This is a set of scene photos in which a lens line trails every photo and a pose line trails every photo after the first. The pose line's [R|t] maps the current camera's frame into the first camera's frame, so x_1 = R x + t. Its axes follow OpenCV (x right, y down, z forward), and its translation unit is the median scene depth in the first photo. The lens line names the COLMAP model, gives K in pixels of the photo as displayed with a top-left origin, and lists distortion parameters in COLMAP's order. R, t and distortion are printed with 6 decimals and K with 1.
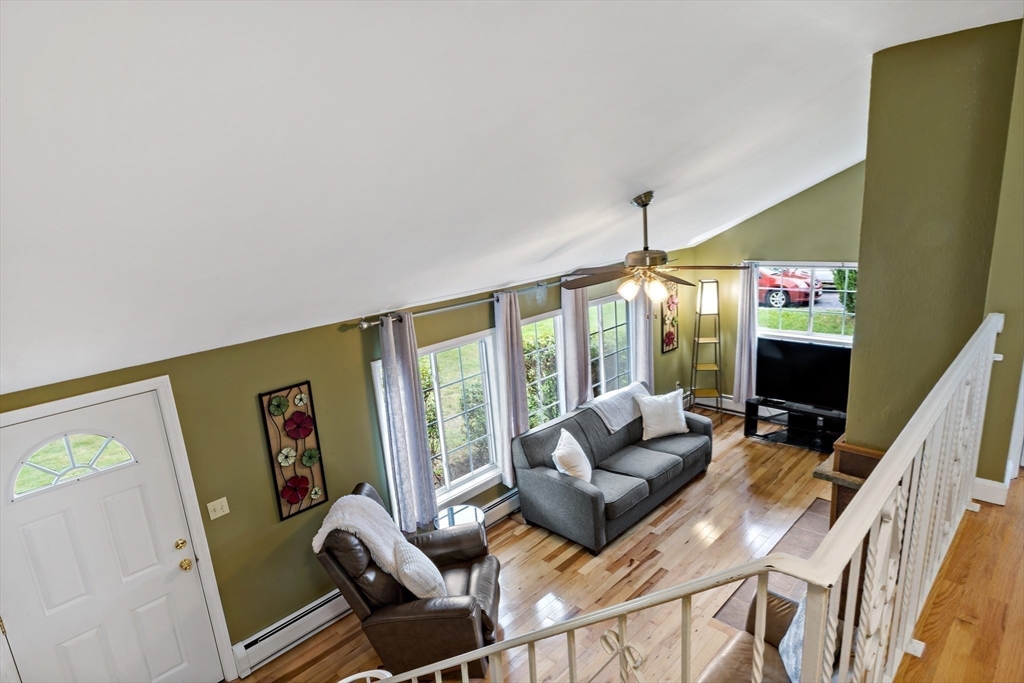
lens RADIAL K [[575.9, 0, 512.0], [0, 575.9, 341.5], [0, 0, 1]] dist [-0.000589, -0.000049]
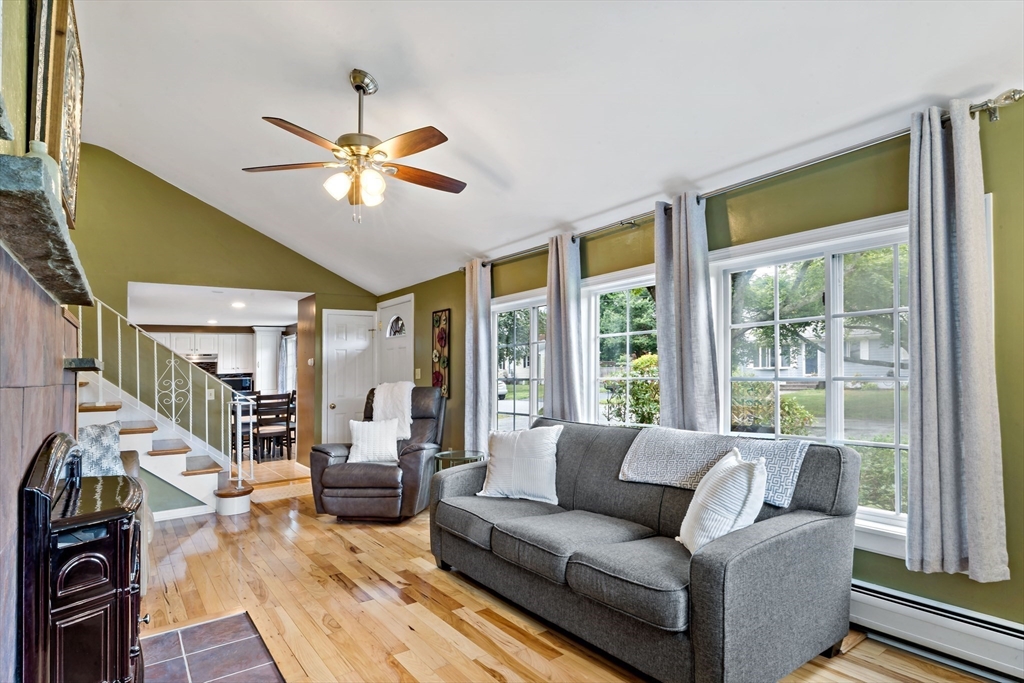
lens RADIAL K [[542.7, 0, 512.0], [0, 542.7, 341.5], [0, 0, 1]] dist [0.000088, 0.000073]
pose [[-0.167138, 0.000683, -0.985933, 0.960456], [-0.219305, 0.974922, 0.037852, 0.060461], [0.961234, 0.222547, -0.162796, 1.361312]]
